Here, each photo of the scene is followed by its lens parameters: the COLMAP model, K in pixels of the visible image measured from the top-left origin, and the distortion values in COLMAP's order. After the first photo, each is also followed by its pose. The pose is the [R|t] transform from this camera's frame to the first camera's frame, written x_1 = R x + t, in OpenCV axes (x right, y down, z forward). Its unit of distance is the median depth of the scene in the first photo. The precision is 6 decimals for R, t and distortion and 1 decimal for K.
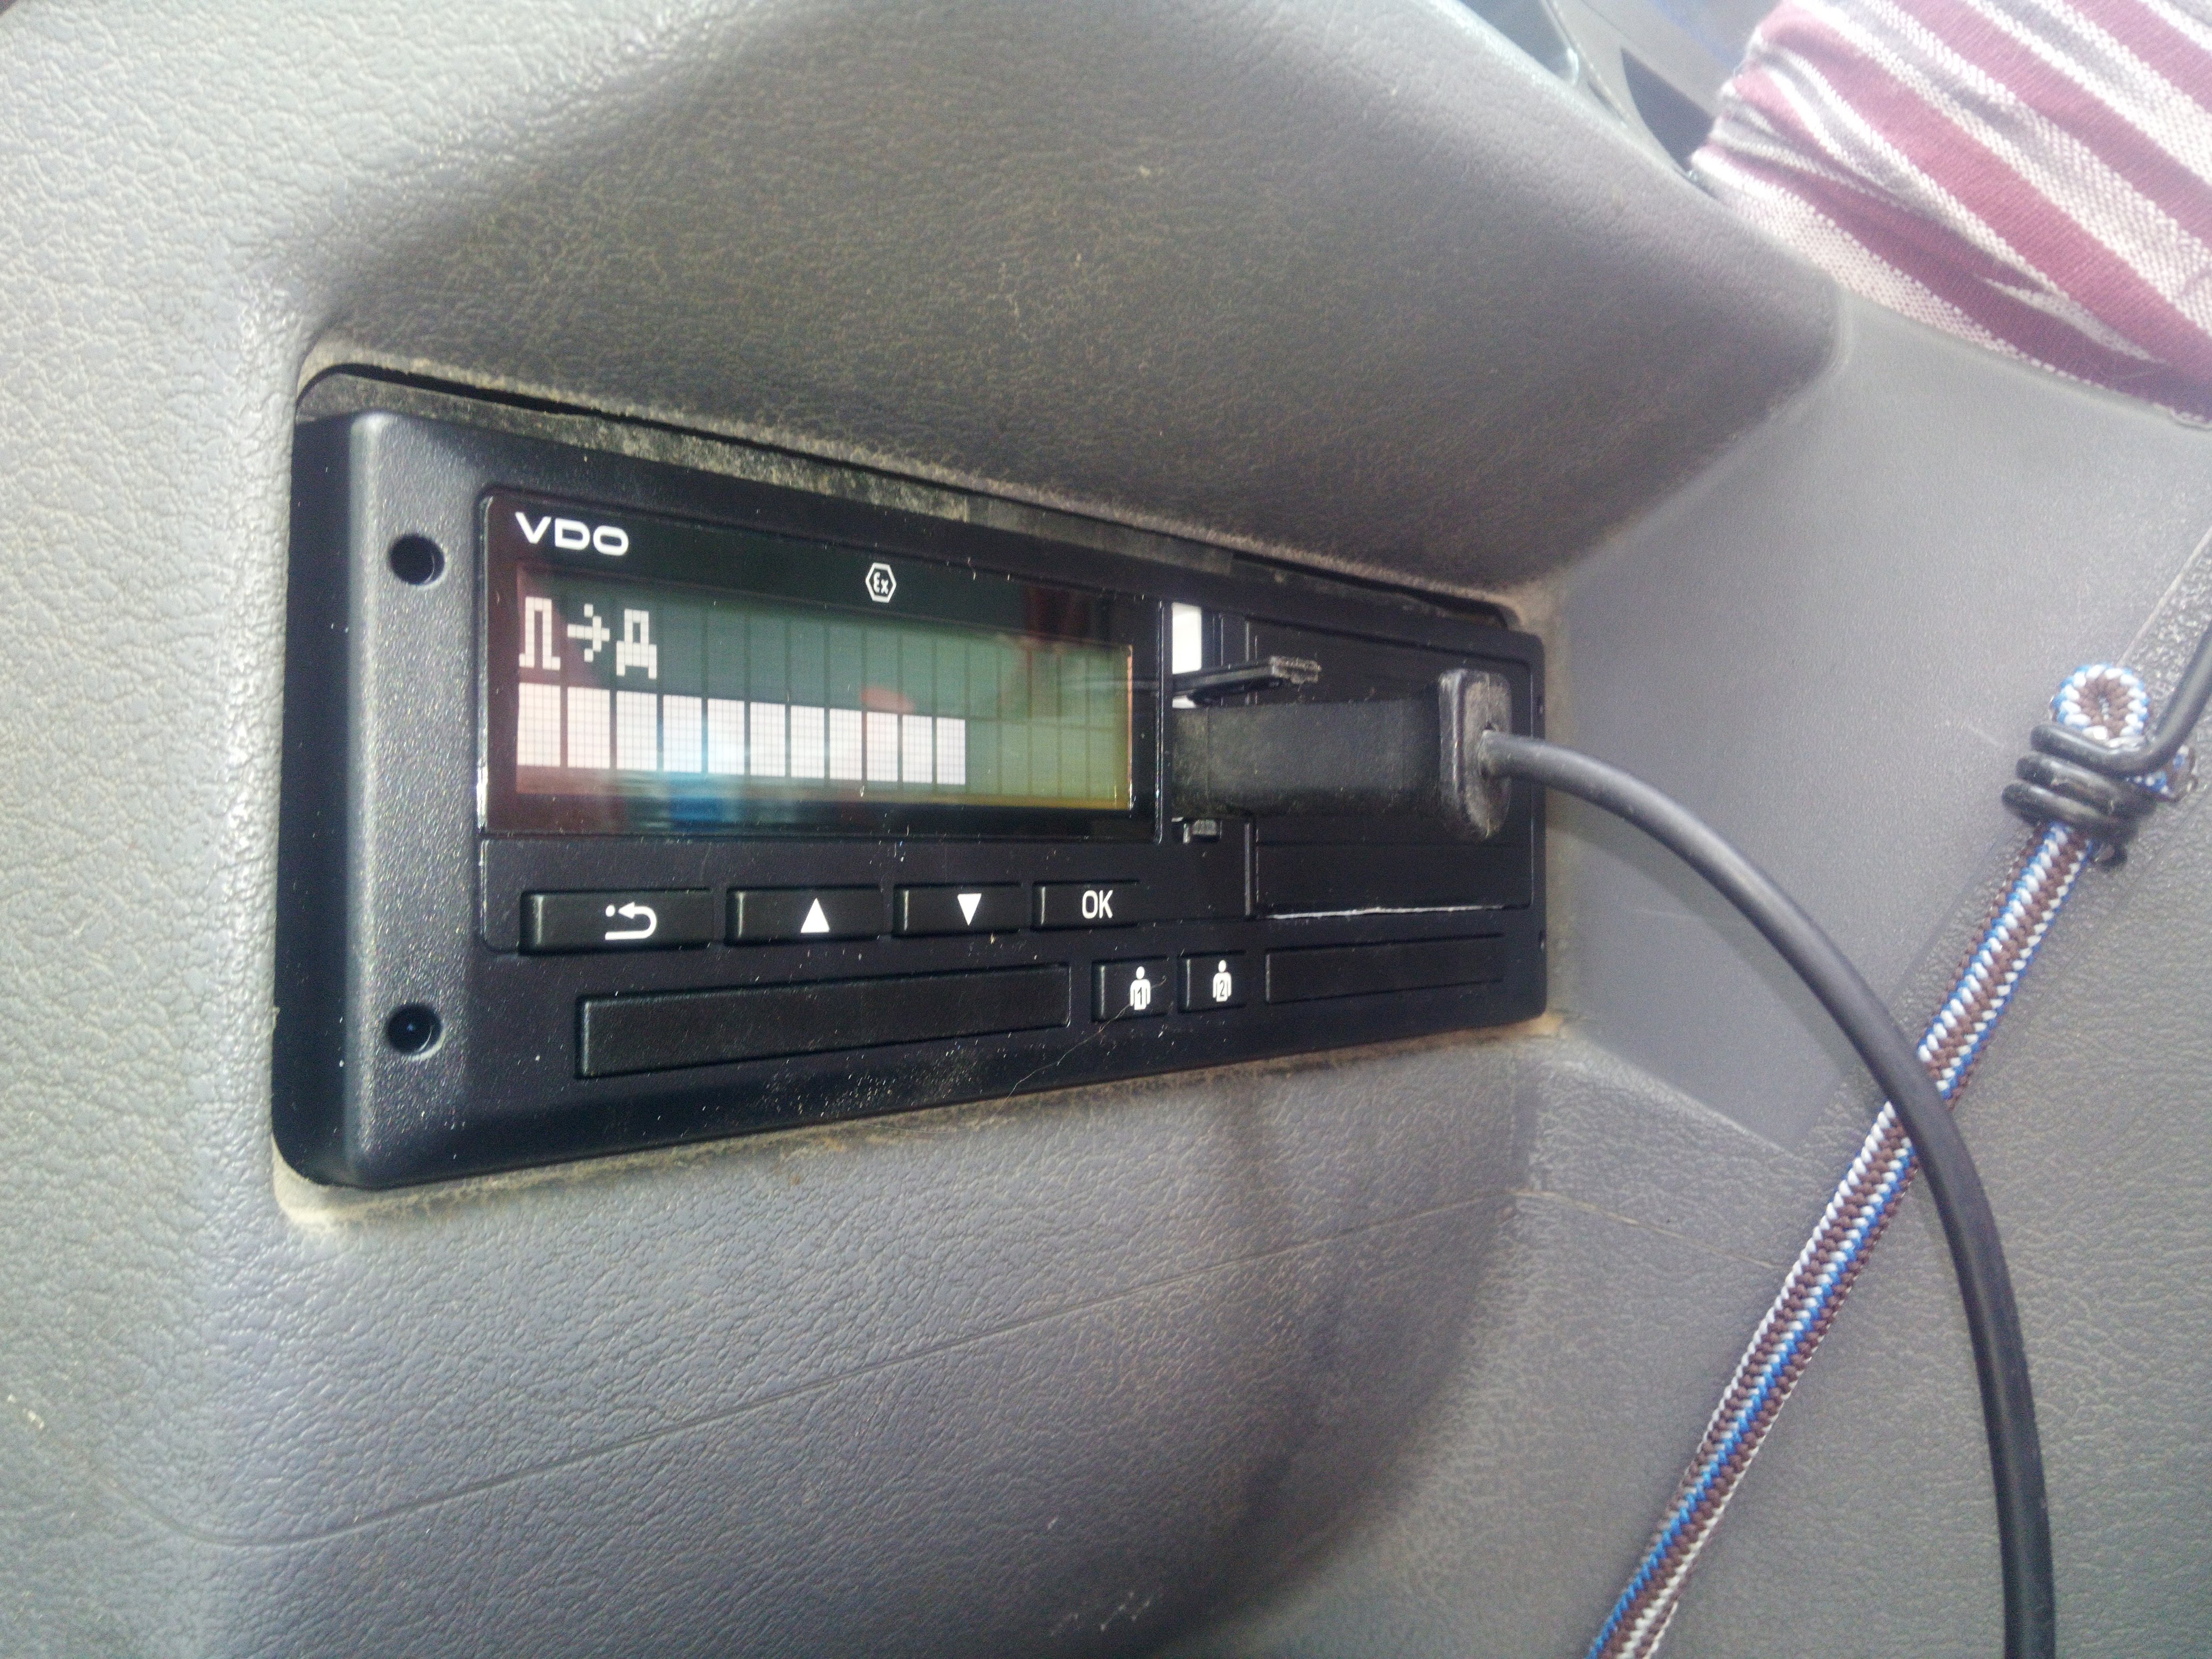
lens RADIAL K [[2036.6, 0, 1119.3], [0, 2036.6, 777.7], [0, 0, 1]] dist [0.149926, -0.363715]
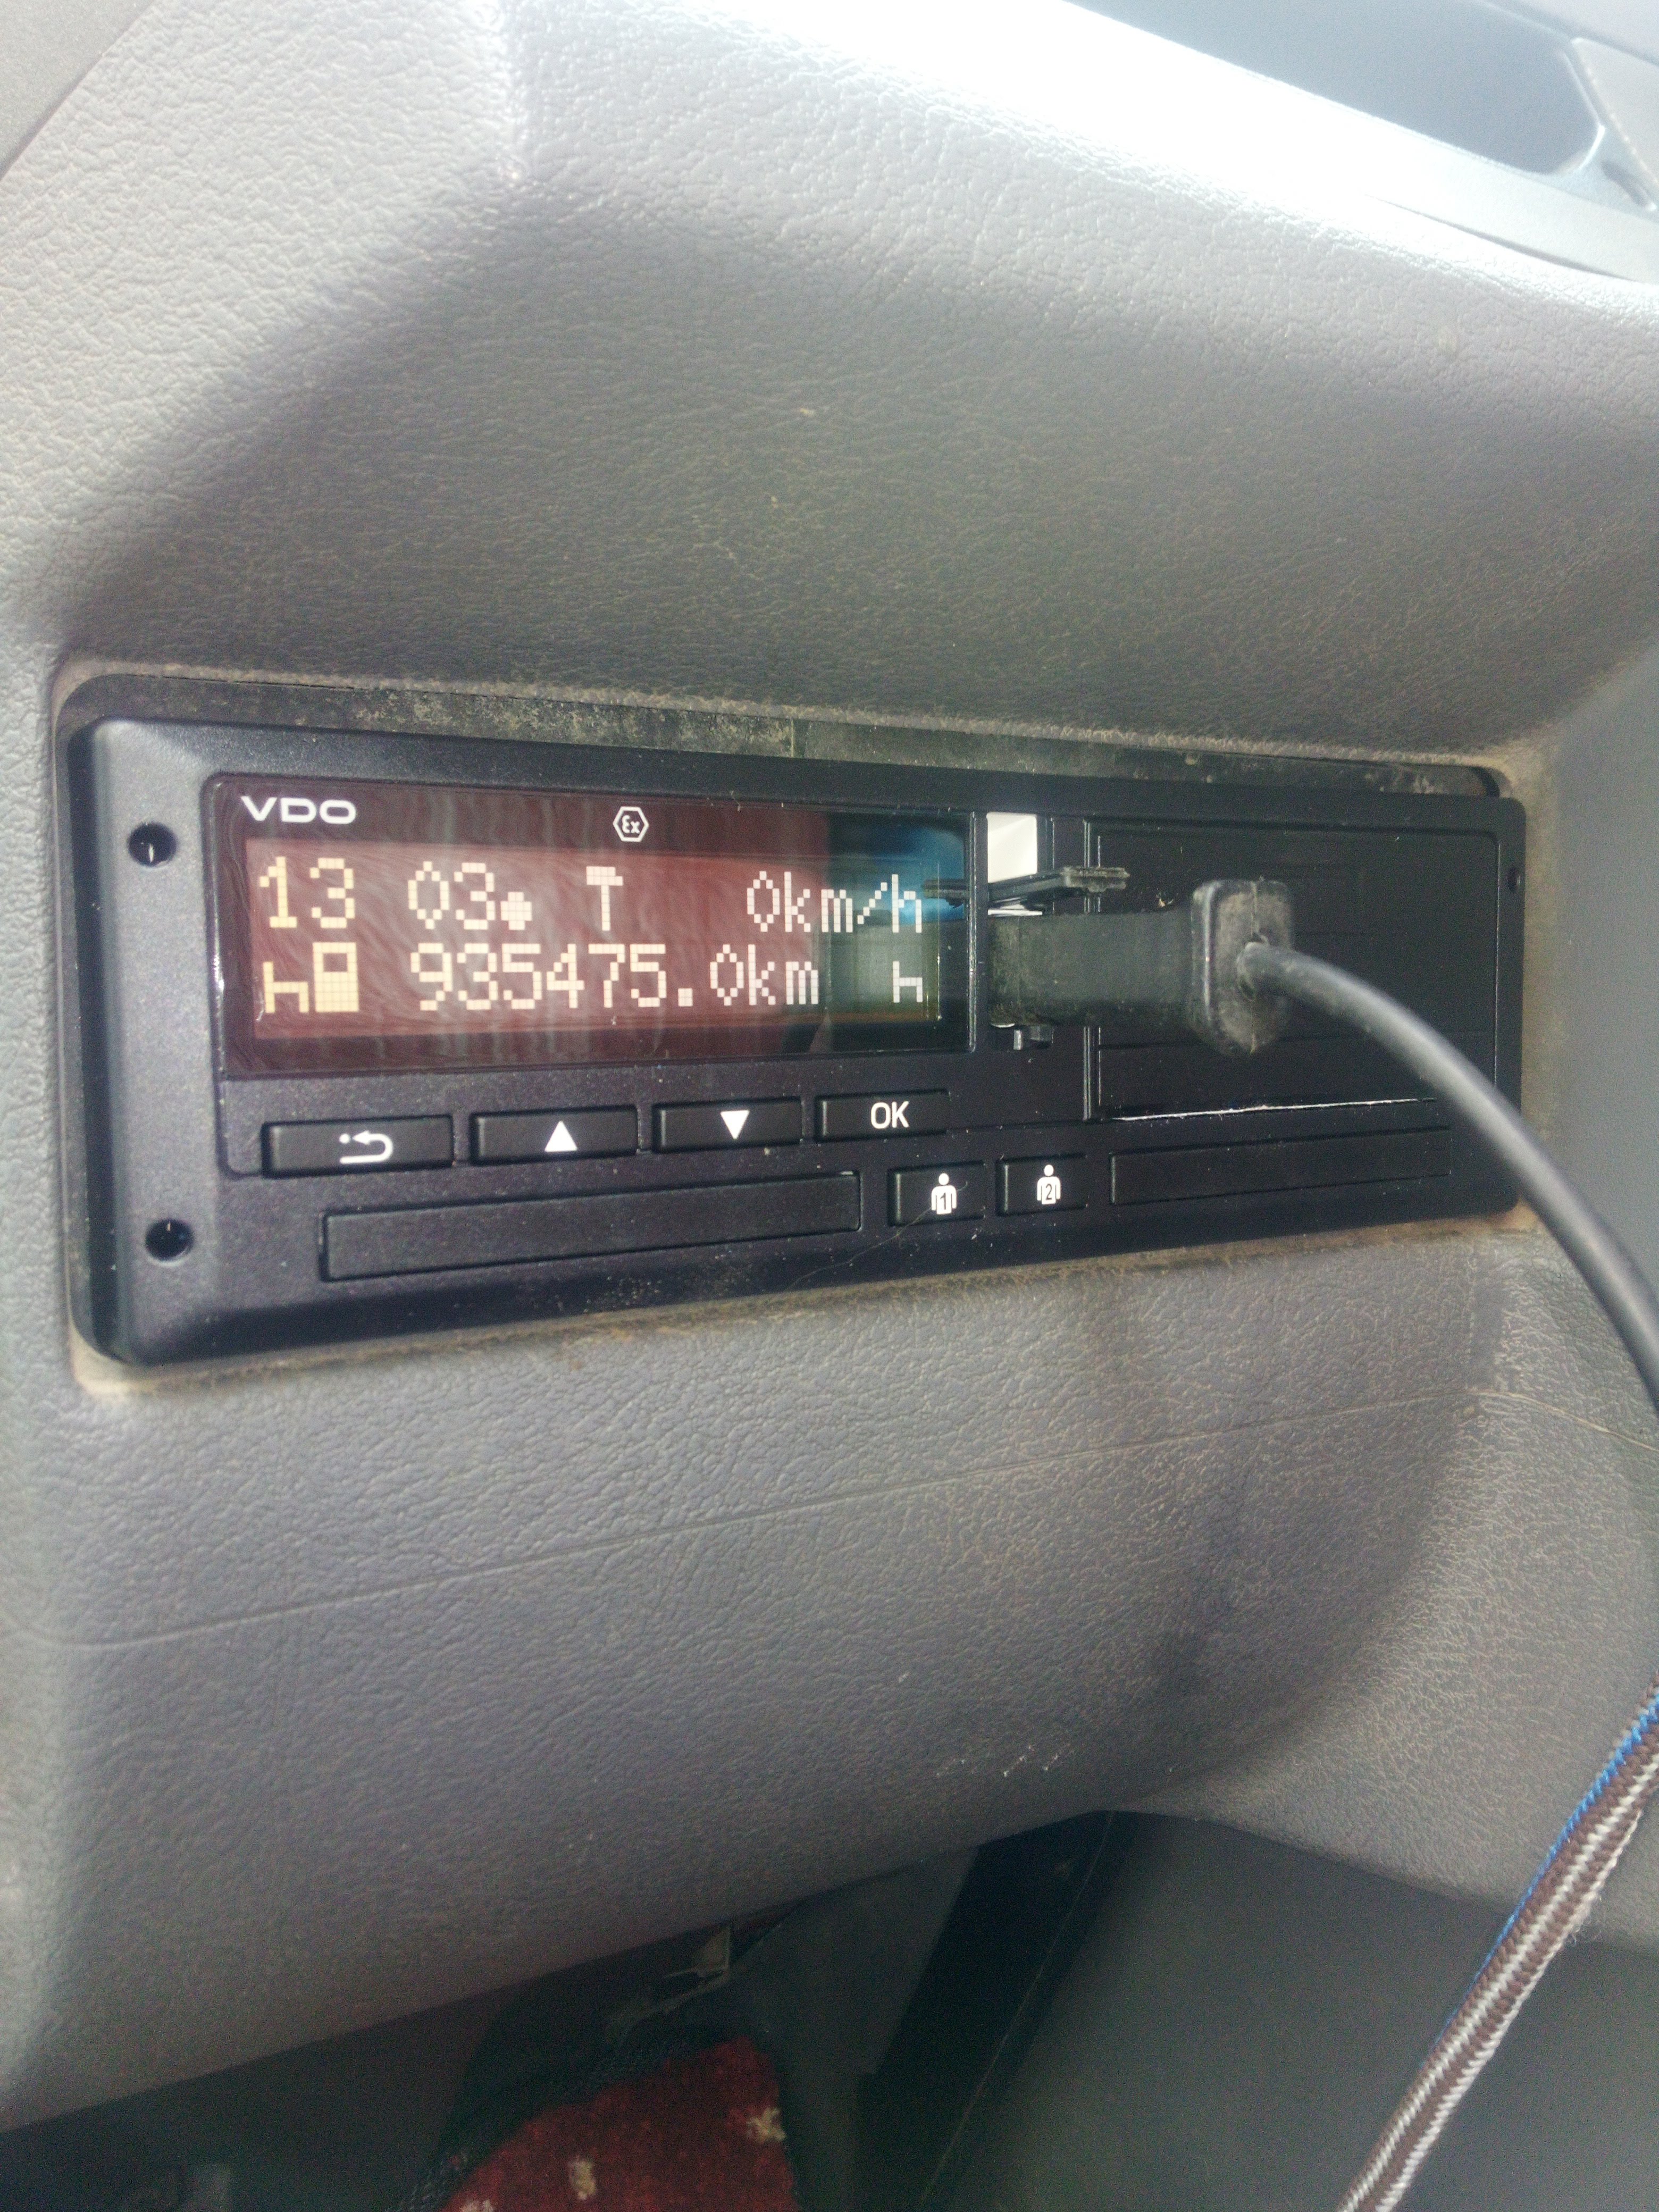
lens RADIAL K [[2036.6, 0, 829.5], [0, 2036.6, 1106.0], [0, 0, 1]] dist [0.149926, -0.363715]
pose [[0.934792, 0.009893, -0.355058, 0.342696], [0.029150, 0.994104, 0.104443, -0.054117], [0.353997, -0.107982, 0.928992, 0.022468]]
